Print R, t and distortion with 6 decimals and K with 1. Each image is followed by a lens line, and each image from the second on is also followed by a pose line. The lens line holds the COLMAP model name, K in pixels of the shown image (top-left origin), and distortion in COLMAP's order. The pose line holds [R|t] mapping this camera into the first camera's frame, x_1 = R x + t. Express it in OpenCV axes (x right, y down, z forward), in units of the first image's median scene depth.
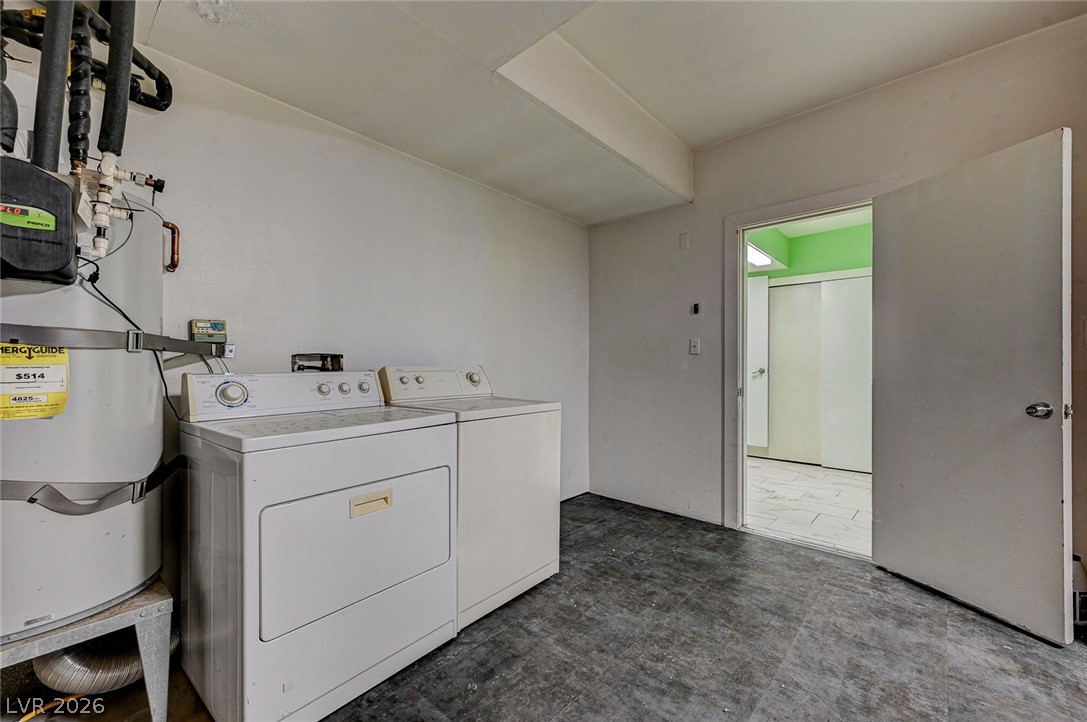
lens RADIAL K [[429.4, 0, 539.8], [0, 429.4, 363.5], [0, 0, 1]] dist [0.002939, -0.000300]
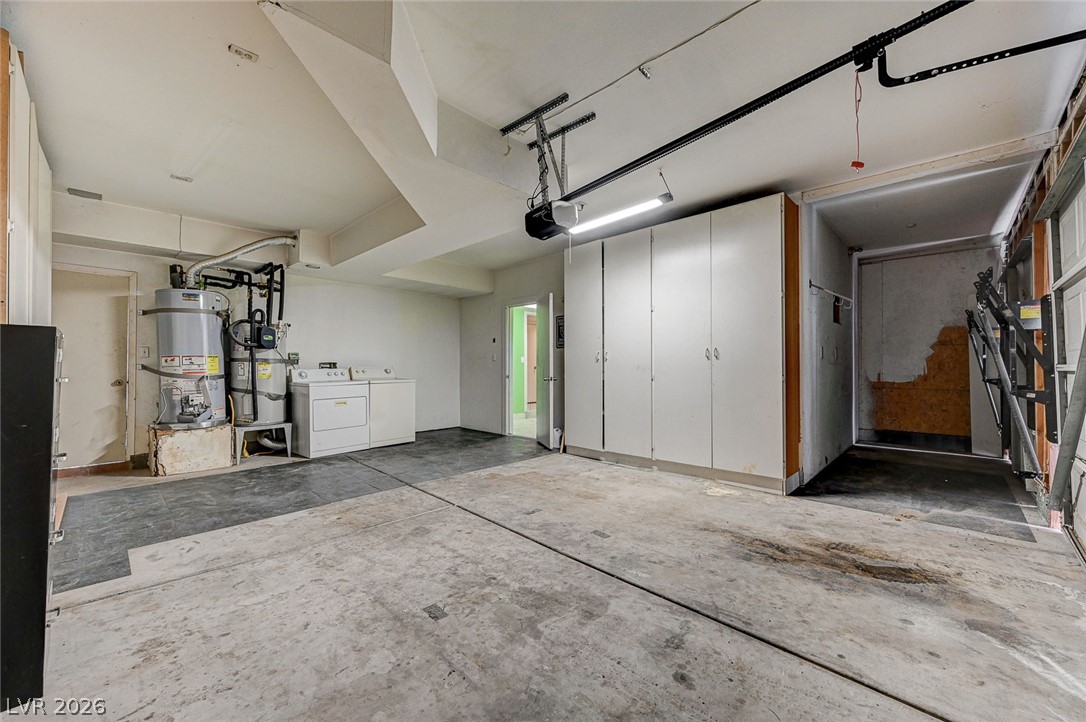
lens RADIAL K [[429.0, 0, 545.0], [0, 429.0, 361.6], [0, 0, 1]] dist [0.002939, -0.000300]
pose [[0.999502, -0.007067, -0.030751, 1.272167], [0.006948, 0.999968, -0.004001, -0.009279], [0.030778, 0.003786, 0.999519, -2.271325]]
